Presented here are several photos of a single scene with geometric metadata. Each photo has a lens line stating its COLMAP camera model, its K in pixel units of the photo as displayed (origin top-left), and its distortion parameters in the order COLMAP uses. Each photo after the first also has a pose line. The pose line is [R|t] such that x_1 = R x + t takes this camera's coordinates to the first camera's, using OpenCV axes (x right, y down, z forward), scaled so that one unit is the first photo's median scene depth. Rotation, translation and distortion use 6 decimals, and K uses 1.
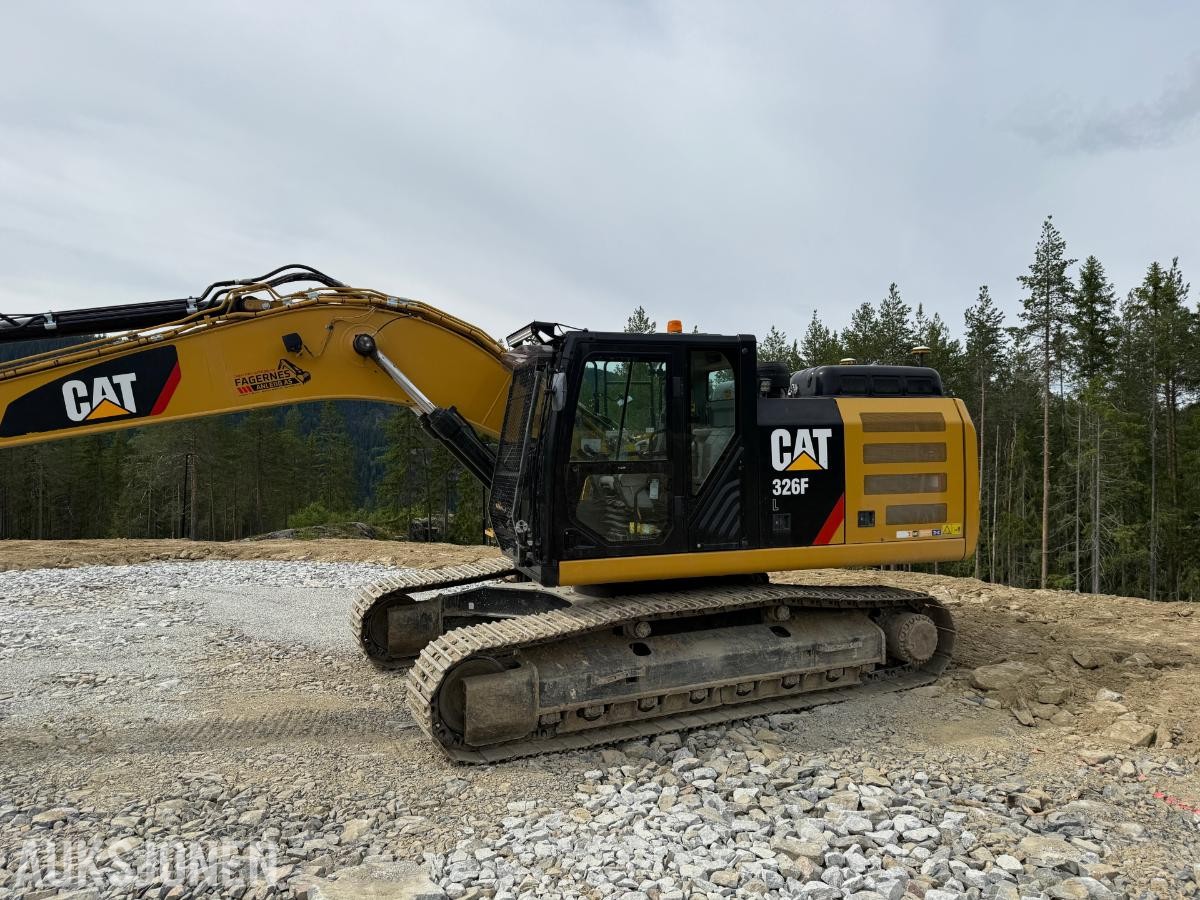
lens RADIAL K [[843.7, 0, 596.4], [0, 843.7, 443.7], [0, 0, 1]] dist [0.081042, -0.110798]
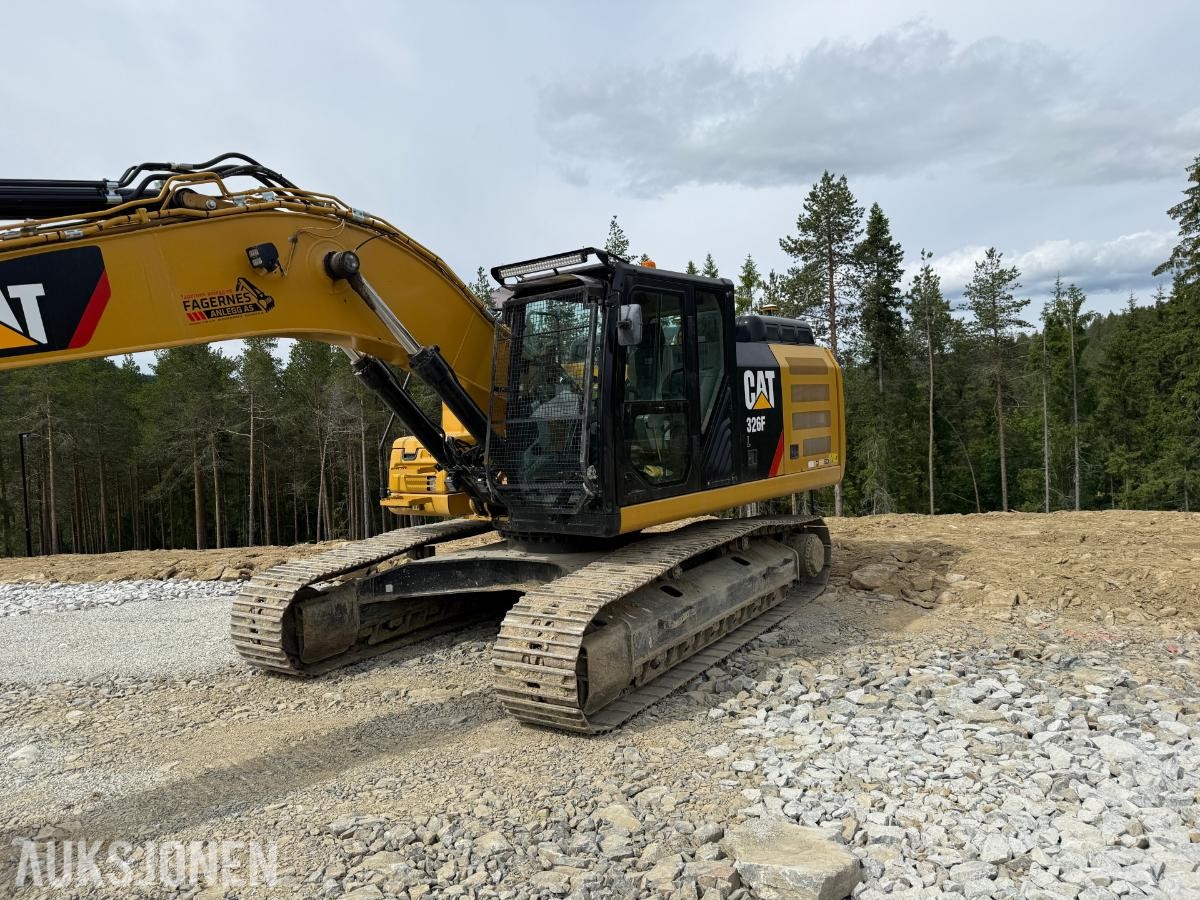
lens RADIAL K [[843.7, 0, 598.1], [0, 843.7, 440.1], [0, 0, 1]] dist [0.081042, -0.110798]
pose [[0.843775, -0.045876, 0.534733, -0.510558], [0.039449, 0.998946, 0.023452, 0.037567], [-0.535246, 0.001306, 0.844695, 0.200850]]
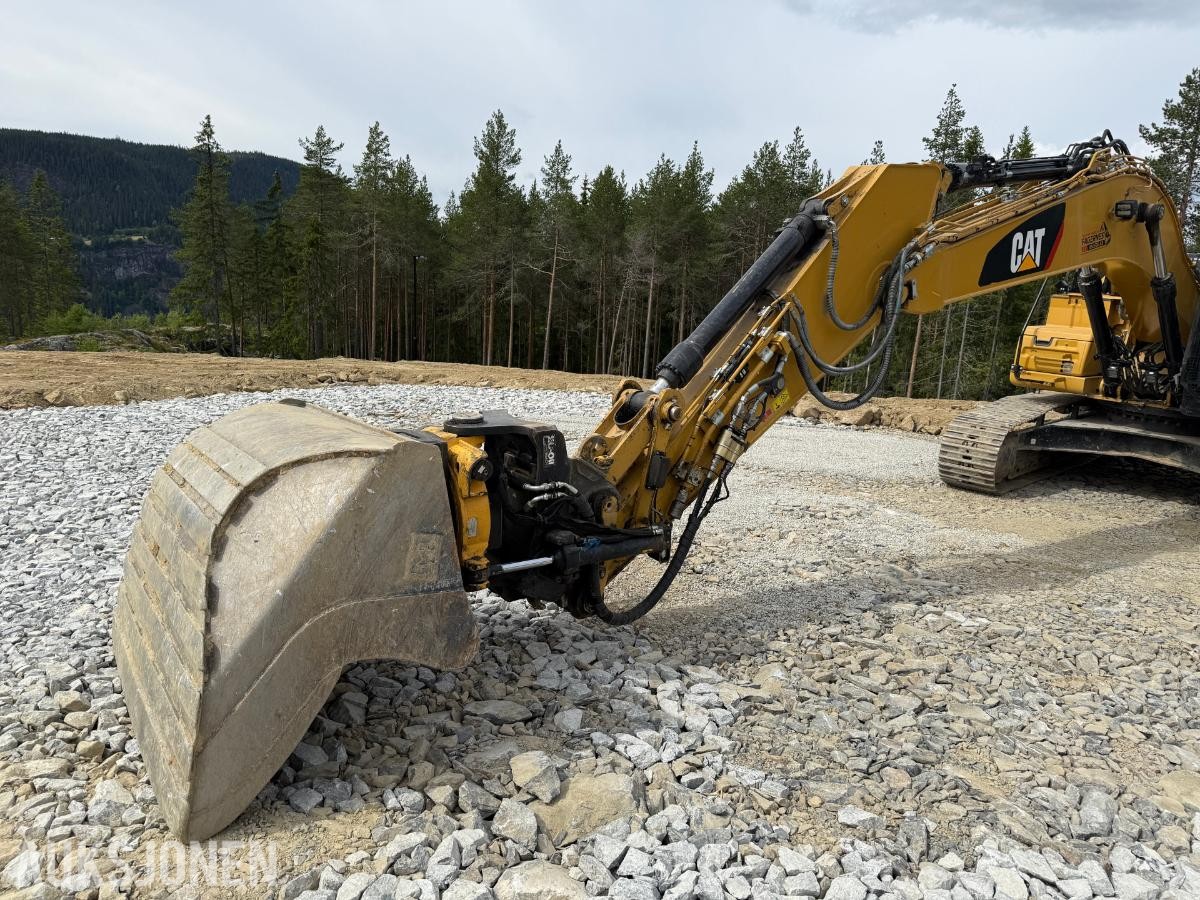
lens RADIAL K [[843.7, 0, 609.2], [0, 843.7, 447.8], [0, 0, 1]] dist [0.081042, -0.110798]
pose [[0.932560, -0.011448, 0.360832, -1.345024], [-0.067111, 0.976578, 0.204429, 0.001376], [-0.354721, -0.214858, 0.909950, 0.175570]]
